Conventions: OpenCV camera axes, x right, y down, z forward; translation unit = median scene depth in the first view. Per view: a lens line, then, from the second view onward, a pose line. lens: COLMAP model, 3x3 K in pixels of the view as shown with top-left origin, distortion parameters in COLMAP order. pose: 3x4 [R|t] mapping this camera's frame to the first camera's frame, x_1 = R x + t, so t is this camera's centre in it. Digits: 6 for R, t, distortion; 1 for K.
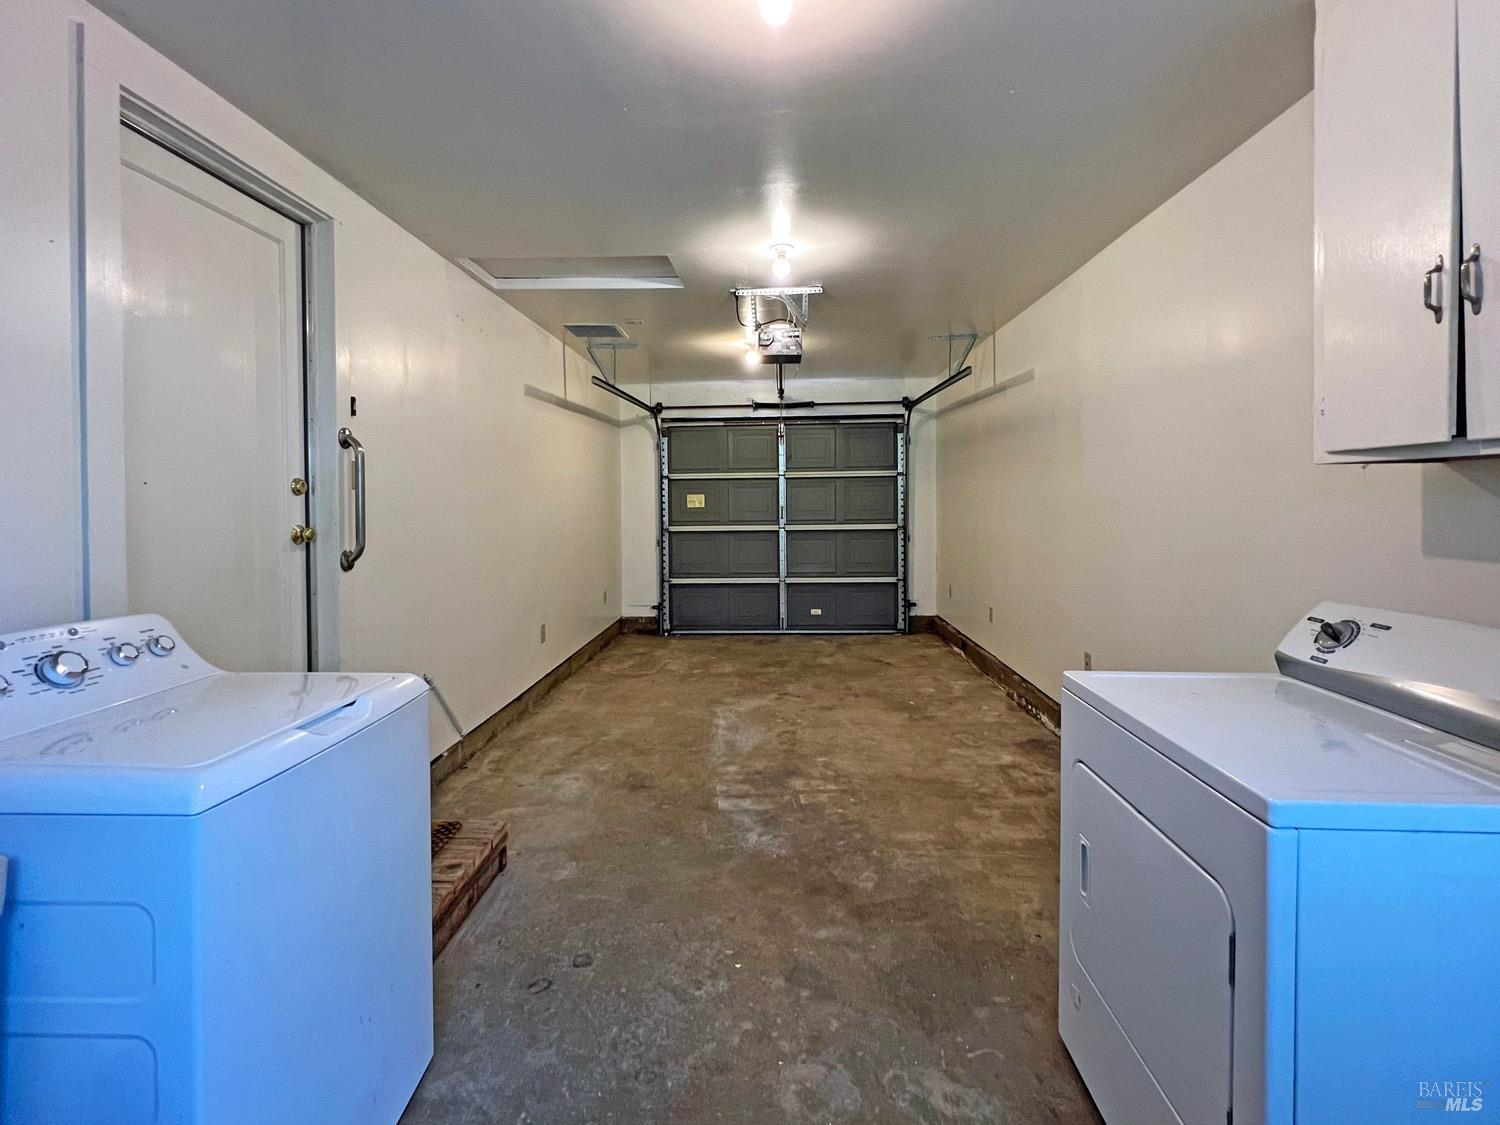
lens RADIAL K [[660.6, 0, 754.9], [0, 660.6, 562.2], [0, 0, 1]] dist [-0.000695, 0.000020]
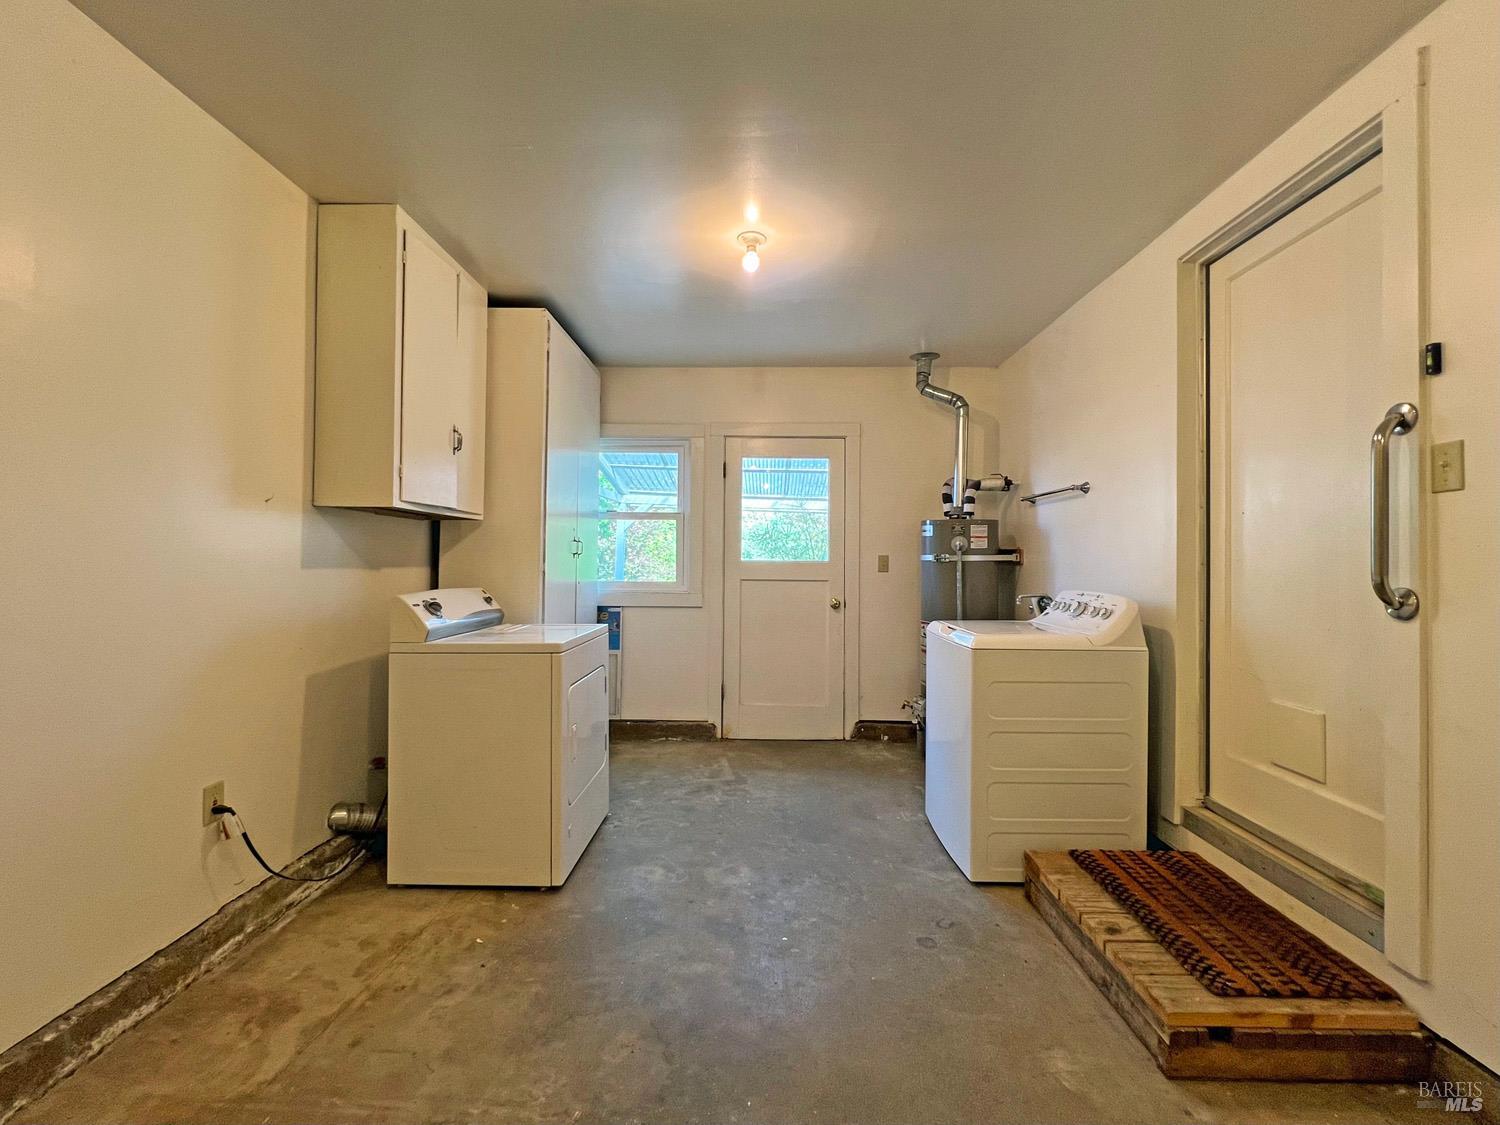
lens RADIAL K [[660.6, 0, 754.9], [0, 660.6, 562.2], [0, 0, 1]] dist [-0.000695, 0.000020]
pose [[-0.999679, 0.000735, -0.025326, 0.034023], [-0.001794, 0.995016, 0.099695, -0.086943], [0.025273, 0.099708, -0.994696, 1.311819]]
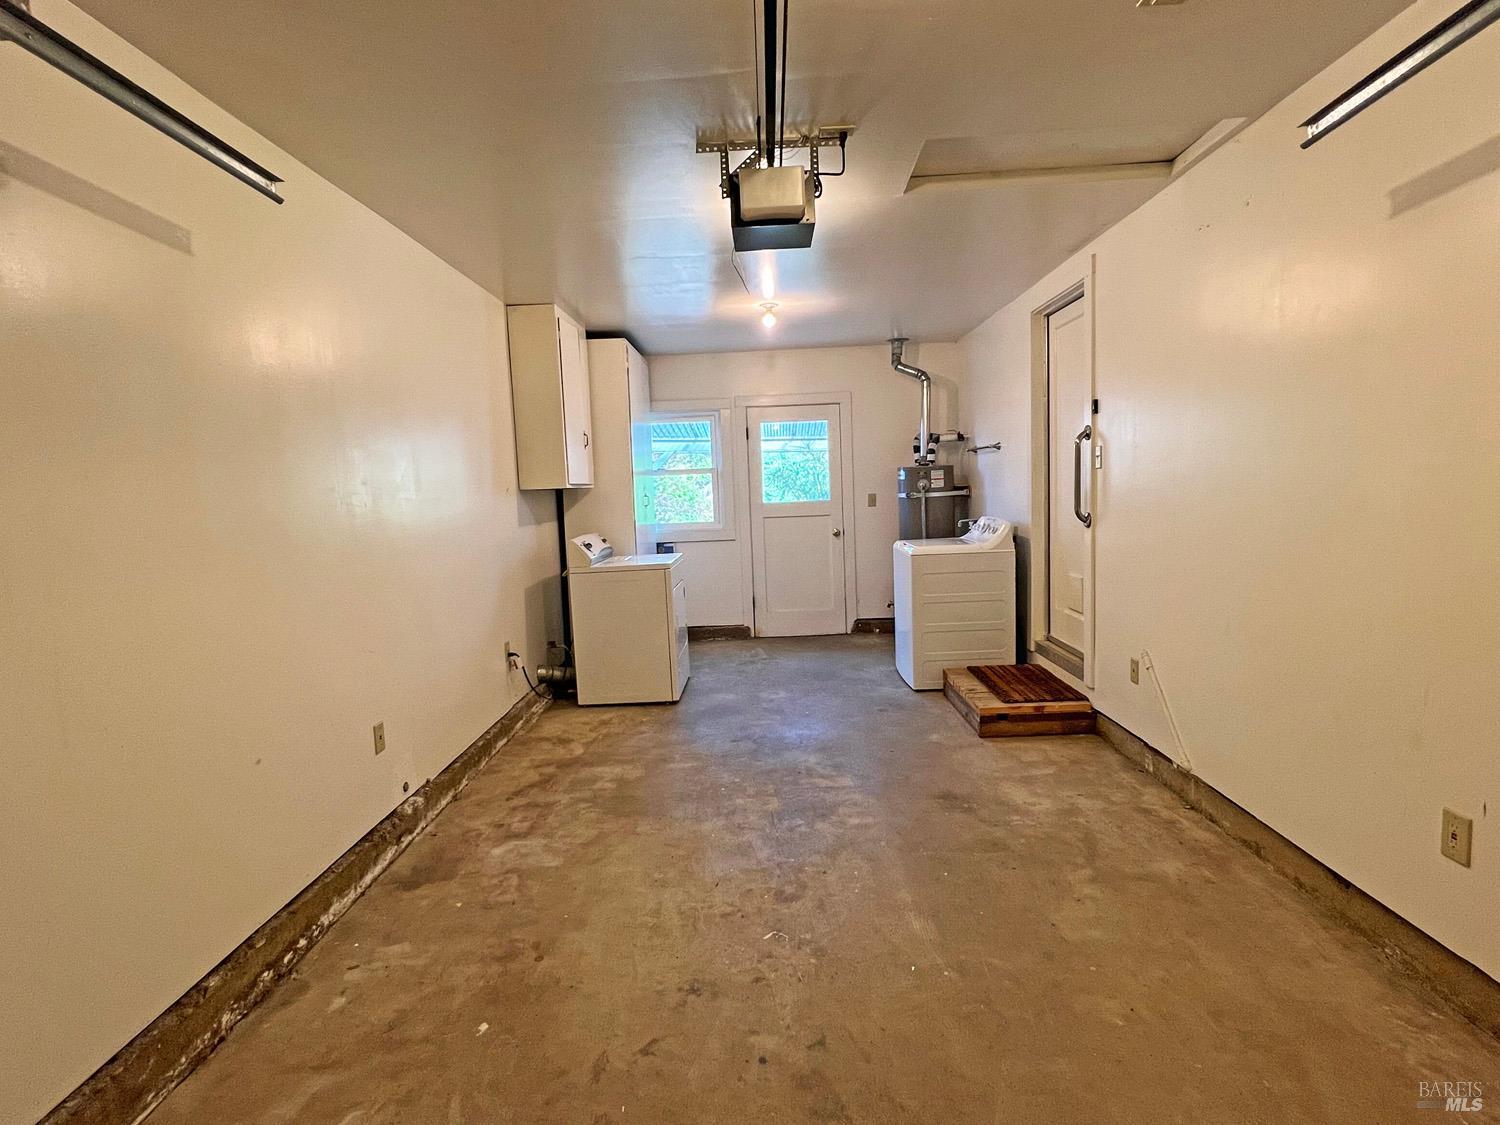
lens RADIAL K [[796.7, 0, 745.9], [0, 796.7, 584.5], [0, 0, 1]] dist [-0.000784, -0.000195]
pose [[-0.998693, 0.050715, -0.006369, 0.104348], [0.048086, 0.974462, 0.219343, -0.223234], [0.017330, 0.218750, -0.975627, 2.159147]]
